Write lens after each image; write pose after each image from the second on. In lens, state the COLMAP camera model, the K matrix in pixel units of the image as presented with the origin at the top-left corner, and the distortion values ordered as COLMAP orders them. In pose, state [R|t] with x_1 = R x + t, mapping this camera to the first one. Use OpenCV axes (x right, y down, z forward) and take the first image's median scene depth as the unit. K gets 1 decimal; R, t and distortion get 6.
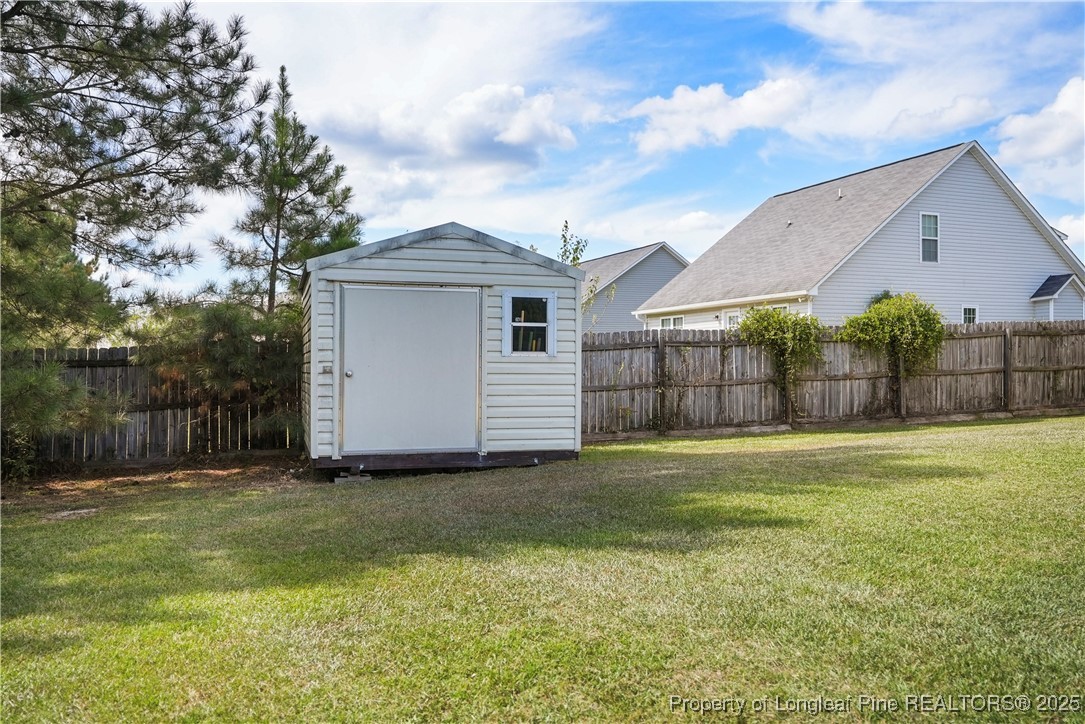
lens RADIAL K [[872.8, 0, 543.1], [0, 872.8, 361.5], [0, 0, 1]] dist [0.004312, 0.001280]
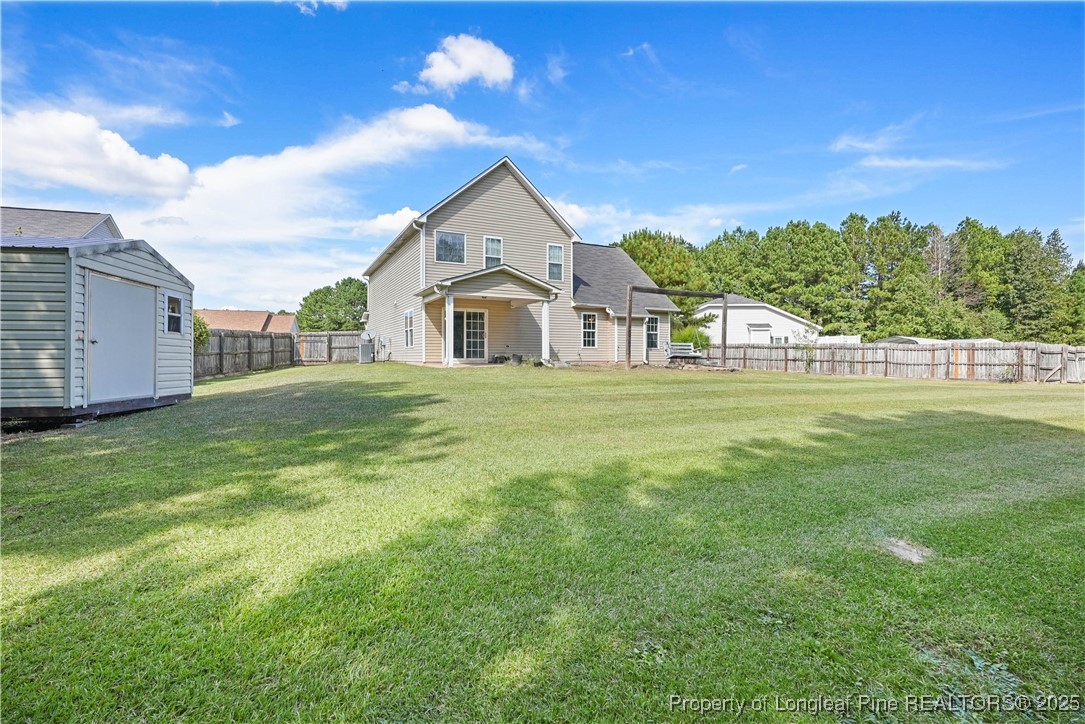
lens RADIAL K [[488.7, 0, 542.9], [0, 488.7, 360.0], [0, 0, 1]] dist [-0.006121, 0.003797]
pose [[0.107474, -0.000434, 0.994208, -0.596020], [-0.001612, 0.999999, 0.000611, 0.027532], [-0.994207, -0.001668, 0.107473, 0.176933]]
